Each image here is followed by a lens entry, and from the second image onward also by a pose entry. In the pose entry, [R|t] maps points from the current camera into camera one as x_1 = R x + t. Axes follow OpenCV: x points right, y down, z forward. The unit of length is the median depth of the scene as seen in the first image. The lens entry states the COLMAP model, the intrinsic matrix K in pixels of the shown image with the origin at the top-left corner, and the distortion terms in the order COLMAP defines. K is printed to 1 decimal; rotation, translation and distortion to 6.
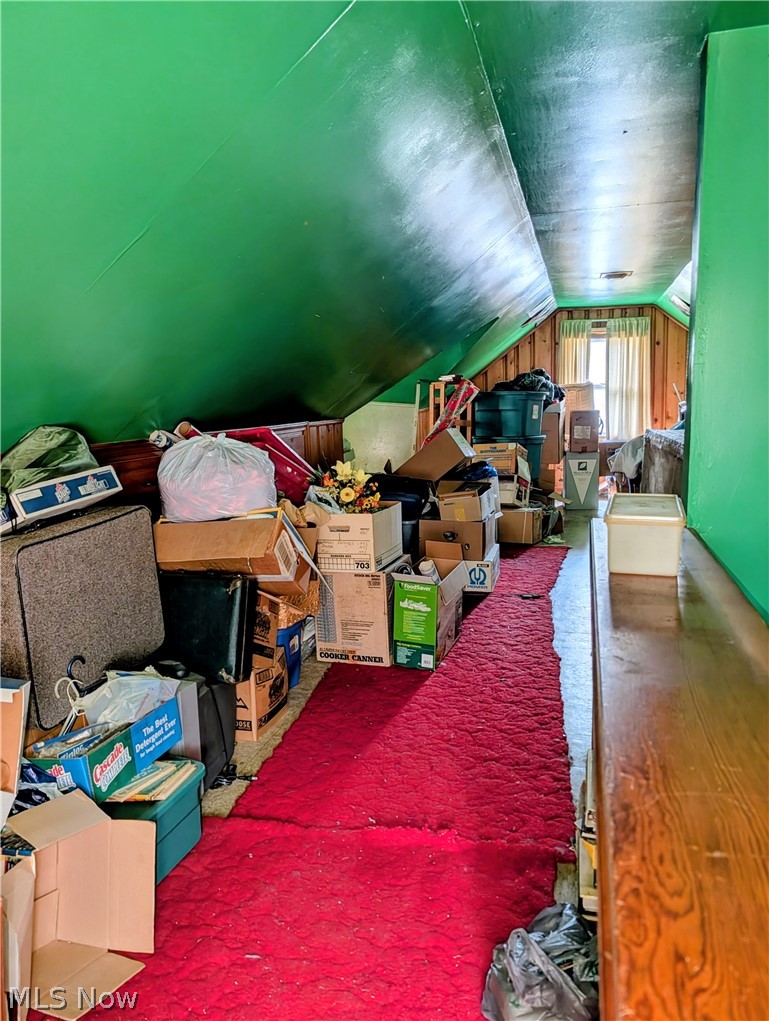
lens RADIAL K [[740.2, 0, 384.5], [0, 740.2, 510.5], [0, 0, 1]] dist [0.009005, -0.000984]
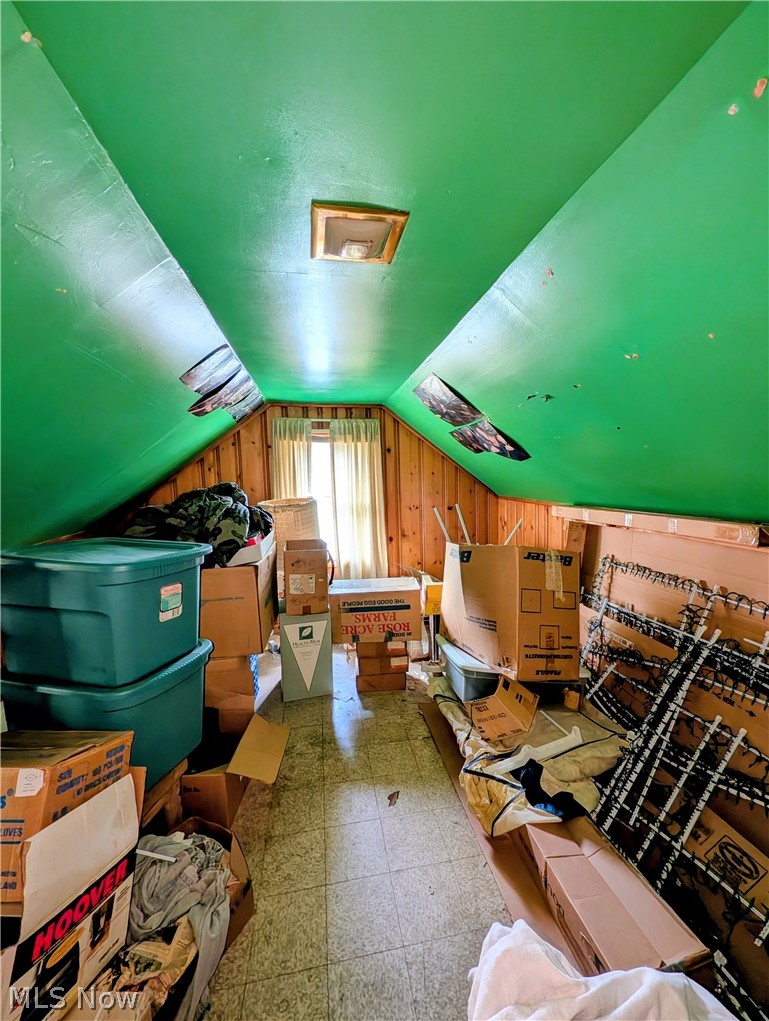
lens RADIAL K [[414.7, 0, 401.0], [0, 414.7, 509.4], [0, 0, 1]] dist [-0.000004, -0.000070]
pose [[0.893593, -0.023064, 0.448285, 0.165098], [0.064010, 0.995020, -0.076403, -0.120807], [-0.444290, 0.096968, 0.890620, 0.574041]]
